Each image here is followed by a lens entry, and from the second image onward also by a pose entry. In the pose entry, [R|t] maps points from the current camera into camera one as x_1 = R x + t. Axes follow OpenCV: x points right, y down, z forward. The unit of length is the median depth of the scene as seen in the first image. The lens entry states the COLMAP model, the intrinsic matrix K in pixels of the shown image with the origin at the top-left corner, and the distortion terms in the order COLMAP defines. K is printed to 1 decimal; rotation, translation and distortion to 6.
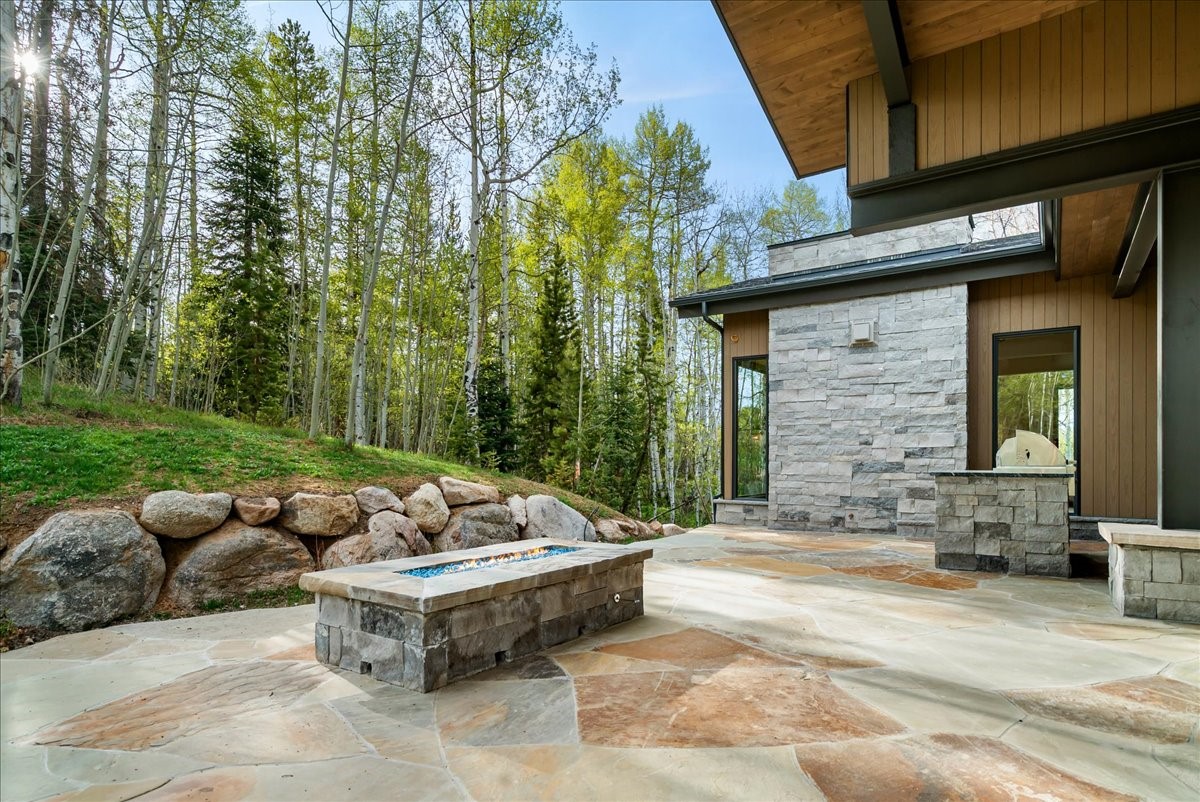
lens RADIAL K [[641.9, 0, 581.7], [0, 641.9, 456.4], [0, 0, 1]] dist [-0.001488, -0.000126]
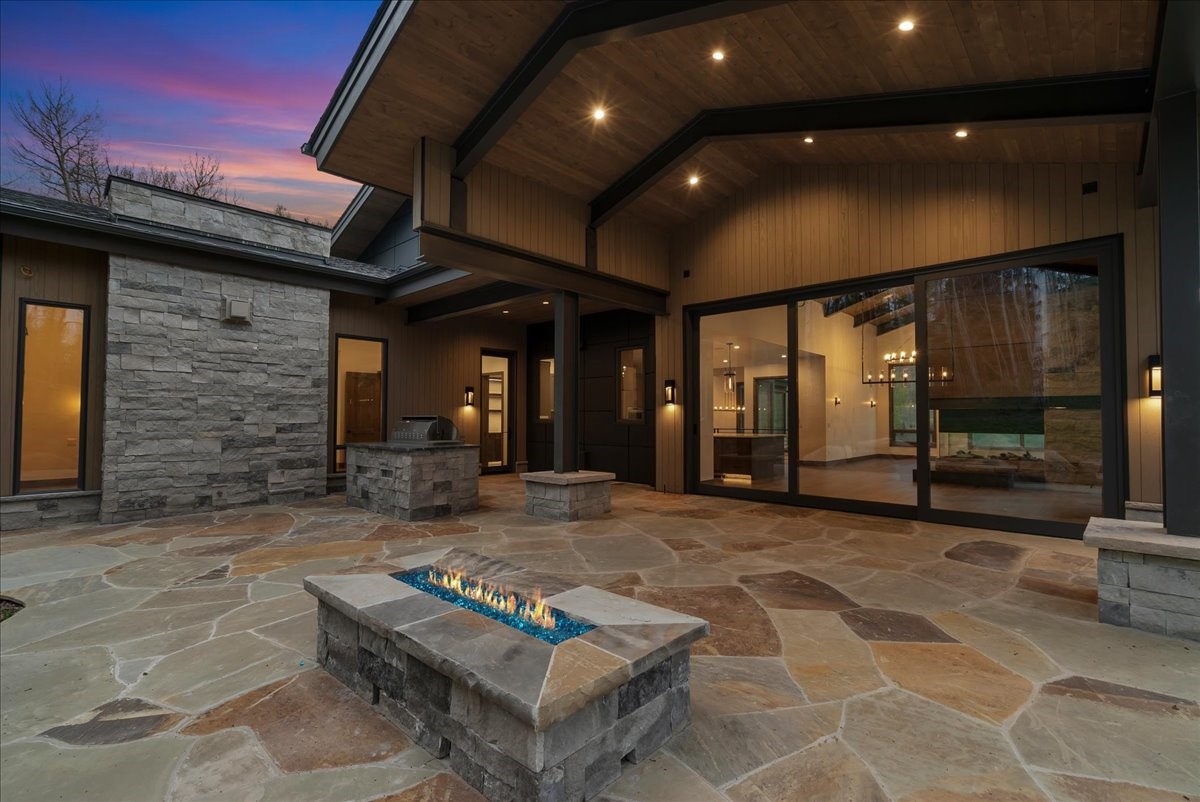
lens RADIAL K [[549.9, 0, 598.2], [0, 549.9, 402.7], [0, 0, 1]] dist [-0.006852, 0.002069]
pose [[0.114432, 0.020886, 0.993212, -0.355094], [-0.006598, 0.999773, -0.020264, -0.032791], [-0.993409, -0.004234, 0.114543, 0.336505]]
